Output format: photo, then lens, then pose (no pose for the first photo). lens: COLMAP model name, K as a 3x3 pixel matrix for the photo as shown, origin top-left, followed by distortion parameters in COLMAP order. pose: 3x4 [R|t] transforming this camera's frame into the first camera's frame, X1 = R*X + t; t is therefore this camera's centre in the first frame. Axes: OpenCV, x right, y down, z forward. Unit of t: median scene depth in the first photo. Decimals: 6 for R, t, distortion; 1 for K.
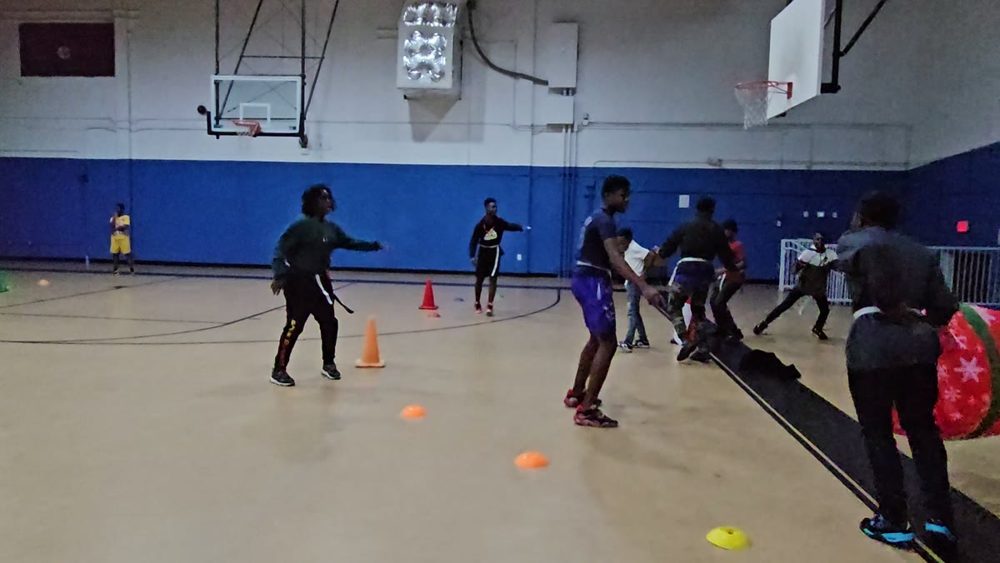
lens RADIAL K [[719.4, 0, 485.6], [0, 719.4, 277.4], [0, 0, 1]] dist [0.003976, 0.002547]
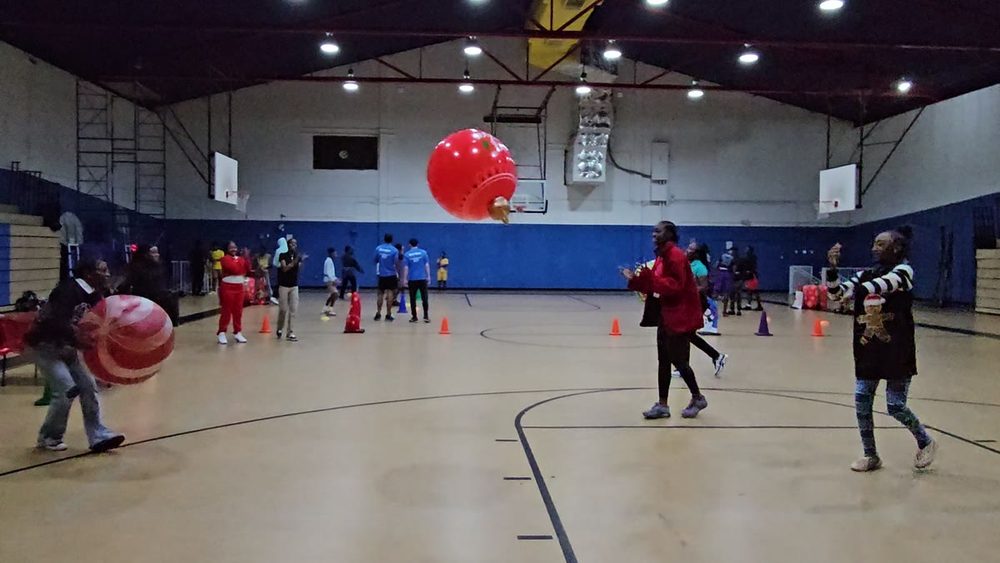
lens RADIAL K [[724.0, 0, 477.6], [0, 724.0, 278.5], [0, 0, 1]] dist [-0.002602, 0.002171]
pose [[0.989567, -0.018786, 0.142843, -0.568240], [0.025515, 0.998642, -0.045423, 0.036935], [-0.141796, 0.048593, 0.988702, -0.622151]]
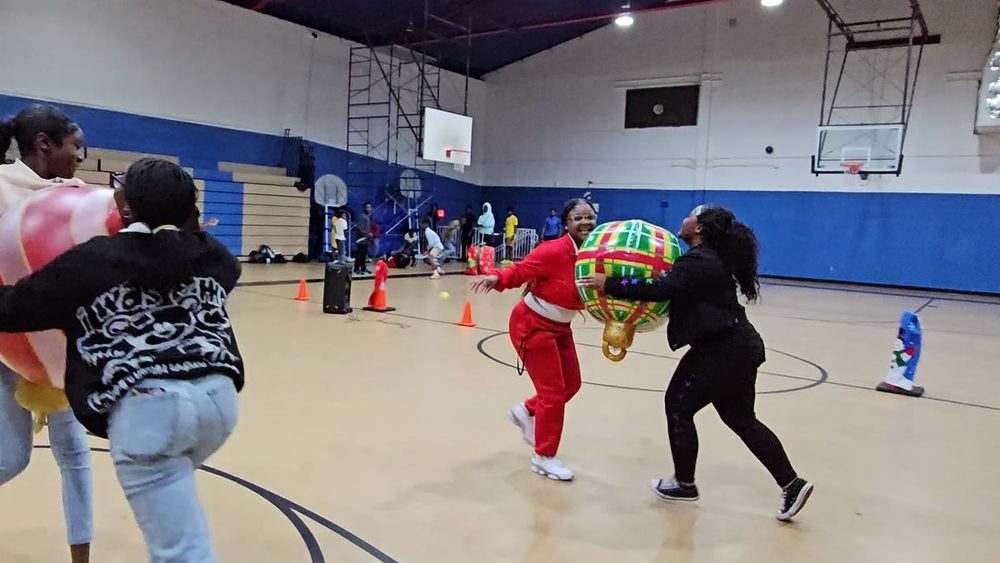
lens RADIAL K [[724.0, 0, 477.6], [0, 724.0, 278.5], [0, 0, 1]] dist [-0.002602, 0.002171]
pose [[0.862686, 0.057386, -0.502474, -0.203660], [-0.068602, 0.997637, -0.003844, 0.025230], [0.501066, 0.037787, 0.864584, -0.318612]]
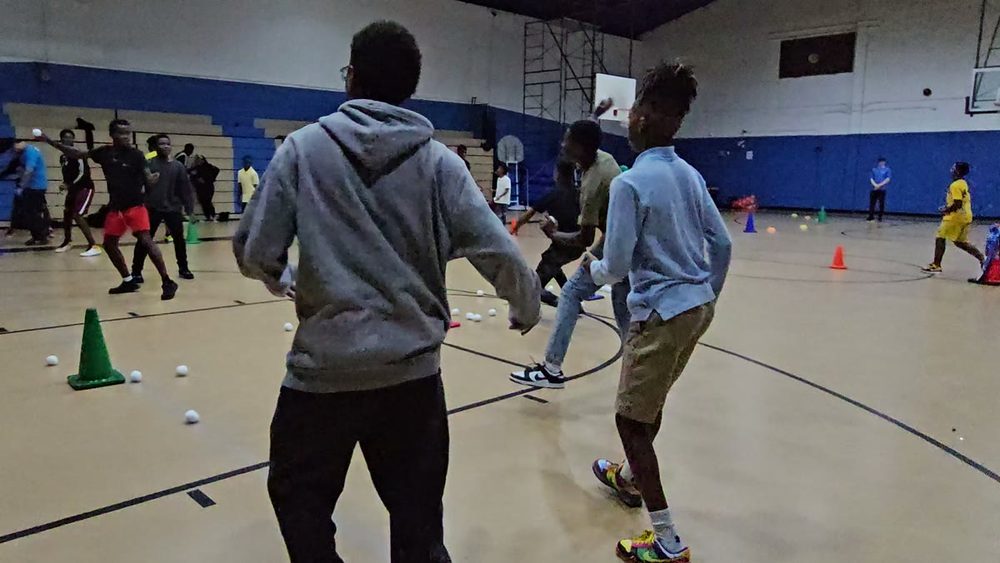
lens RADIAL K [[719.4, 0, 485.6], [0, 719.4, 277.4], [0, 0, 1]] dist [0.003976, 0.002547]
pose [[0.754206, 0.082114, -0.651483, -0.135534], [-0.049568, 0.996439, 0.068209, 0.046328], [0.654764, -0.019151, 0.755591, -0.497277]]
